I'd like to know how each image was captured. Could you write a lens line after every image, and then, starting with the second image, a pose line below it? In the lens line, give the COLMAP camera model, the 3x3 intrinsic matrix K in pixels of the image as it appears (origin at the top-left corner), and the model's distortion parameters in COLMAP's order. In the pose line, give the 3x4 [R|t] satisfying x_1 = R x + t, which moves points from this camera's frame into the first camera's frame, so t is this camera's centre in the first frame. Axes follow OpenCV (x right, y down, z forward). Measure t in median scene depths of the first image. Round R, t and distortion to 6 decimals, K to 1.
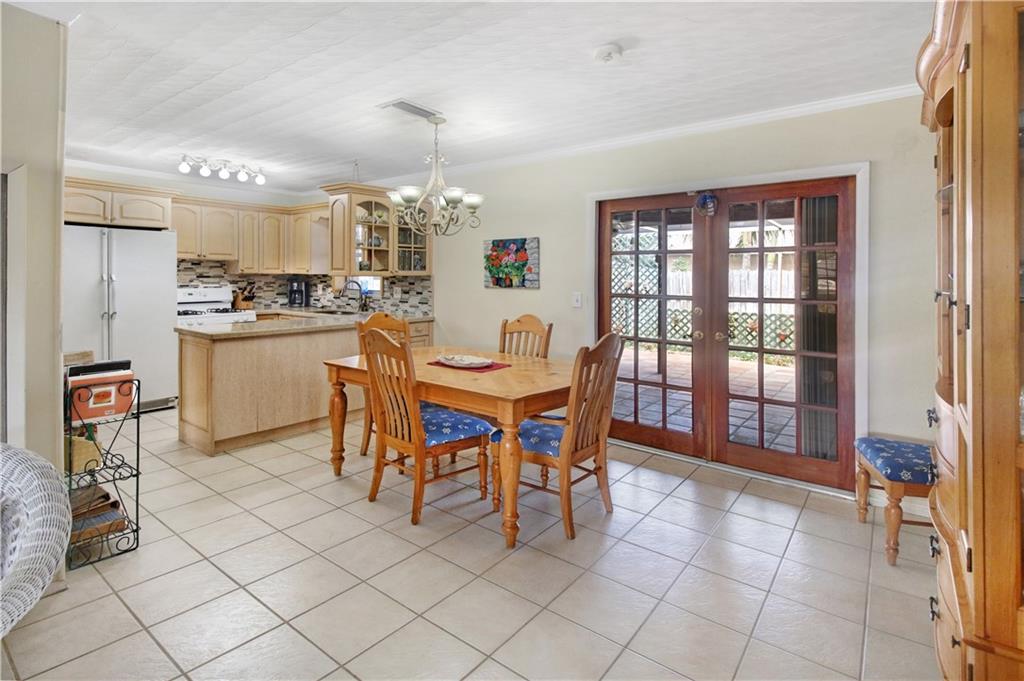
lens RADIAL K [[508.3, 0, 492.5], [0, 508.3, 277.8], [0, 0, 1]] dist [-0.016276, 0.000204]
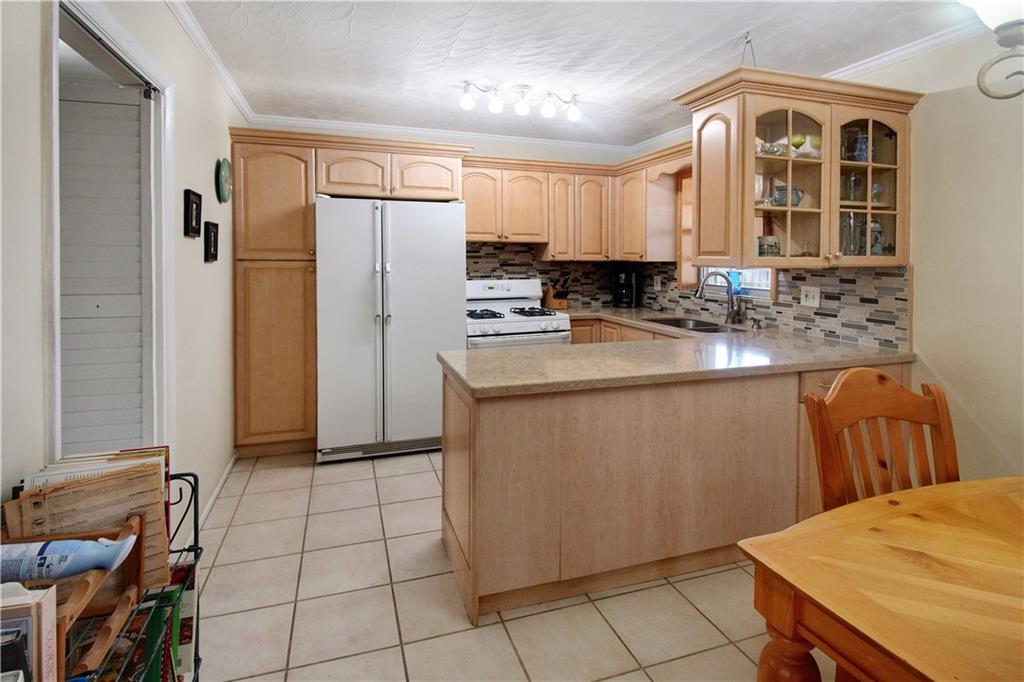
lens RADIAL K [[508.3, 0, 511.3], [0, 508.3, 272.1], [0, 0, 1]] dist [-0.016276, 0.000204]
pose [[0.842732, 0.010265, -0.538235, -0.161653], [0.000927, 0.999789, 0.020519, -0.007383], [0.538332, -0.017790, 0.842545, 0.374324]]
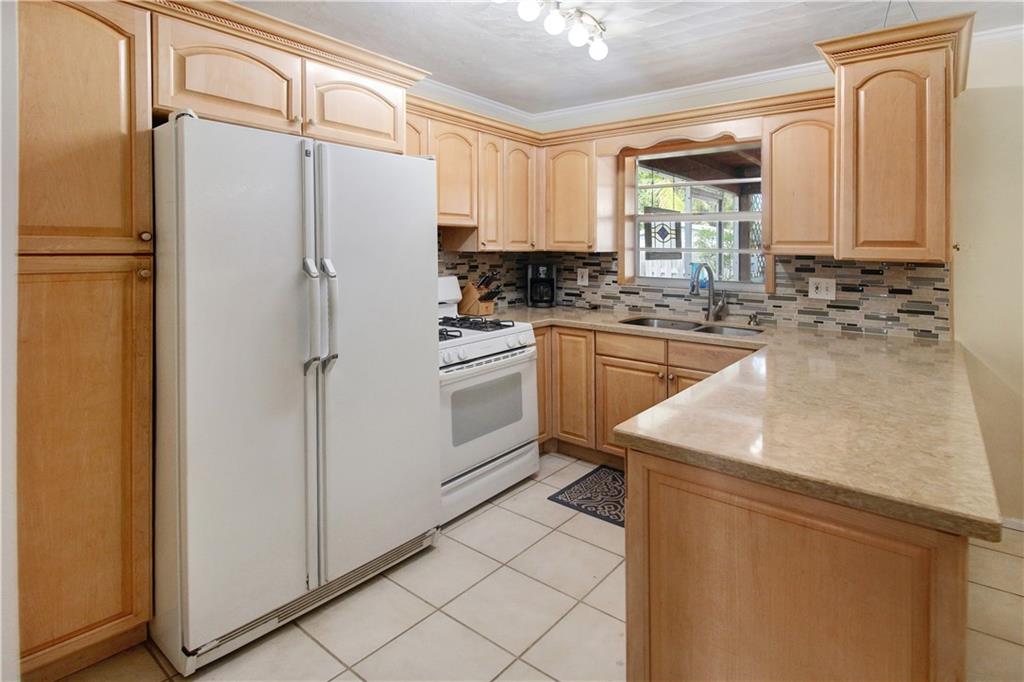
lens RADIAL K [[508.3, 0, 515.5], [0, 508.3, 268.5], [0, 0, 1]] dist [-0.016276, 0.000204]
pose [[0.999936, -0.003467, -0.010797, -0.474363], [0.003863, 0.999315, 0.036810, -0.010545], [0.010662, -0.036850, 0.999264, 0.478252]]
